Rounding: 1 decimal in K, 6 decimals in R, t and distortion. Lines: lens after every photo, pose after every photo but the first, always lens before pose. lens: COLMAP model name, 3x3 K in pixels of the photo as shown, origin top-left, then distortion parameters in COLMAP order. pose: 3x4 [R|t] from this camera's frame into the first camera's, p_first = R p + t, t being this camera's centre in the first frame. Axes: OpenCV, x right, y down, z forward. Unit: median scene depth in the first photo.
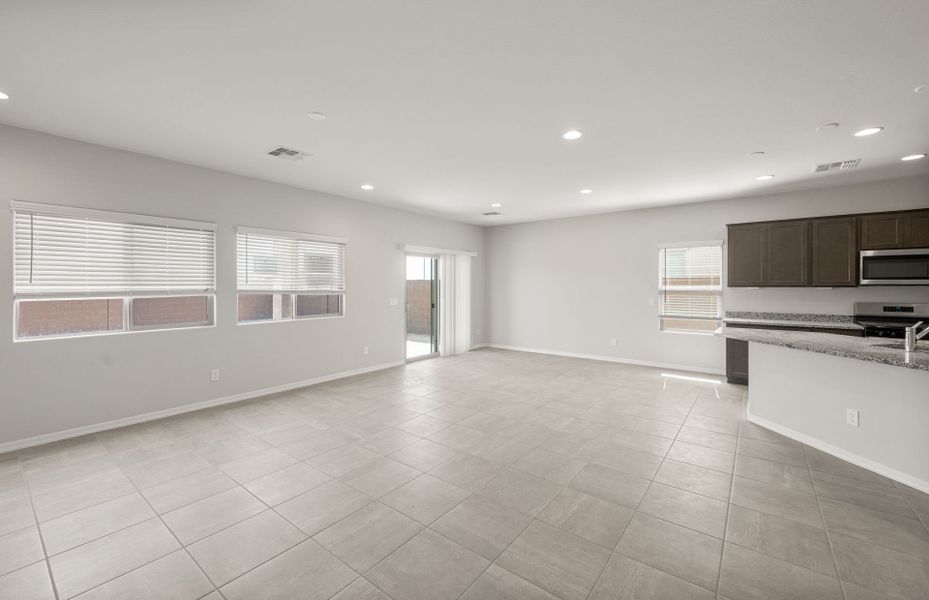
lens RADIAL K [[380.1, 0, 466.9], [0, 380.1, 288.5], [0, 0, 1]] dist [-0.000425, -0.000145]
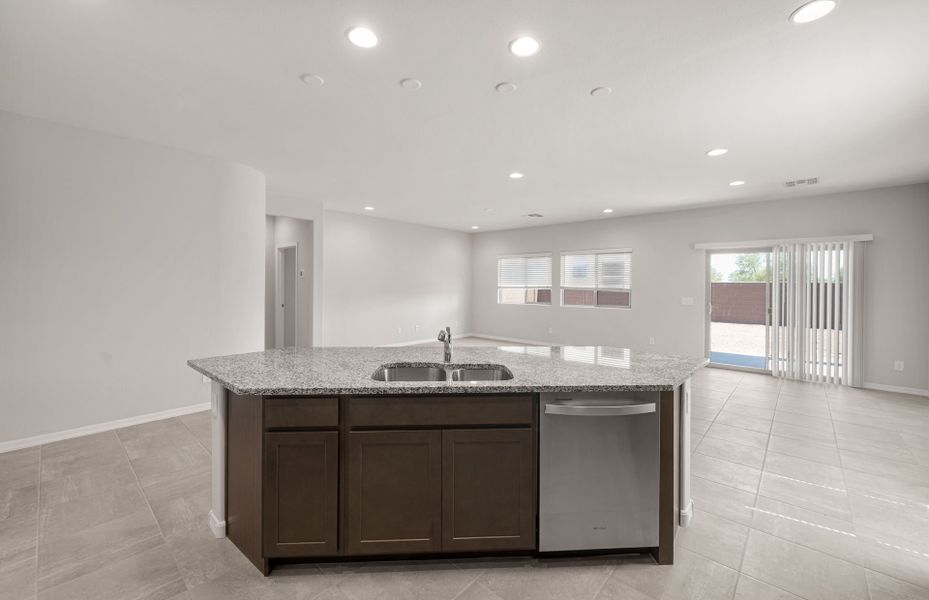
lens RADIAL K [[376.5, 0, 463.0], [0, 376.5, 281.6], [0, 0, 1]] dist [0.000597, 0.000121]
pose [[-0.078557, -0.002441, -0.996907, 1.224688], [-0.013587, 0.999907, -0.001377, -0.011931], [0.996817, 0.013437, -0.078583, 0.663402]]
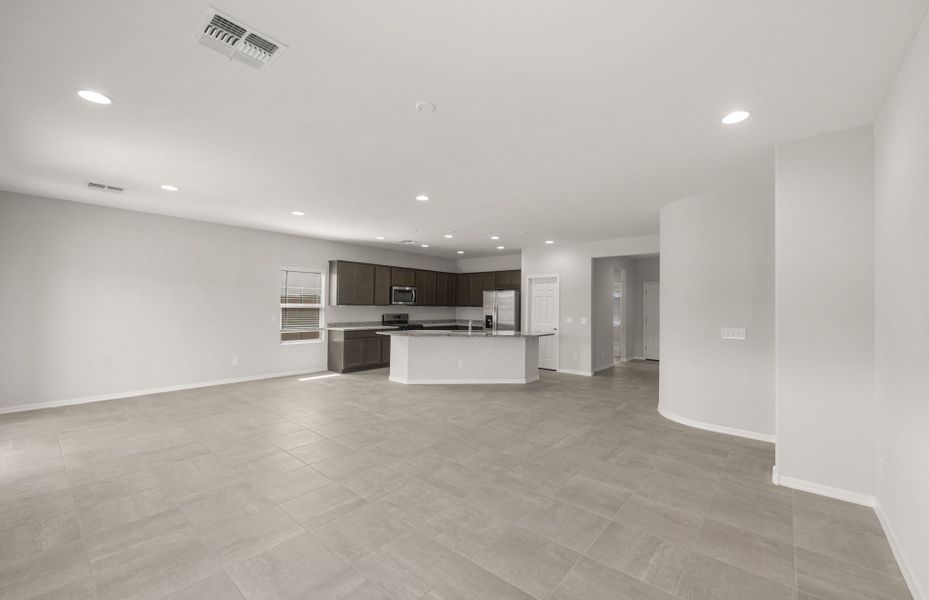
lens RADIAL K [[375.8, 0, 465.3], [0, 375.8, 304.5], [0, 0, 1]] dist [-0.000823, -0.000454]
pose [[0.049031, 0.001805, 0.998796, -0.790860], [-0.003637, 0.999992, -0.001629, -0.007608], [-0.998791, -0.003553, 0.049038, 0.557094]]
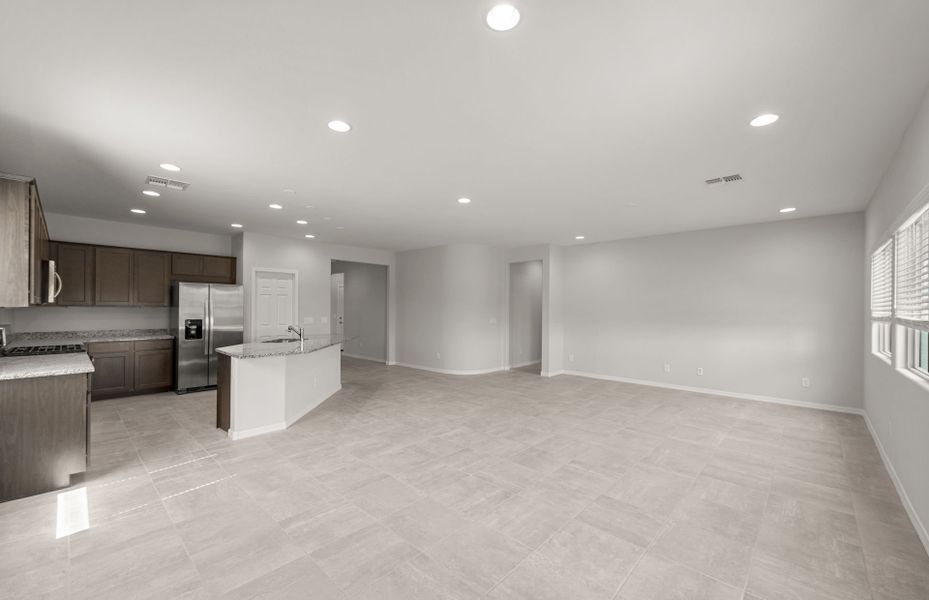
lens RADIAL K [[375.8, 0, 465.3], [0, 375.8, 304.5], [0, 0, 1]] dist [-0.000823, -0.000454]
pose [[-0.995971, -0.008362, 0.089291, 0.107101], [-0.008543, 0.999962, -0.001654, -0.012155], [-0.089274, -0.002410, -0.996004, 1.725473]]
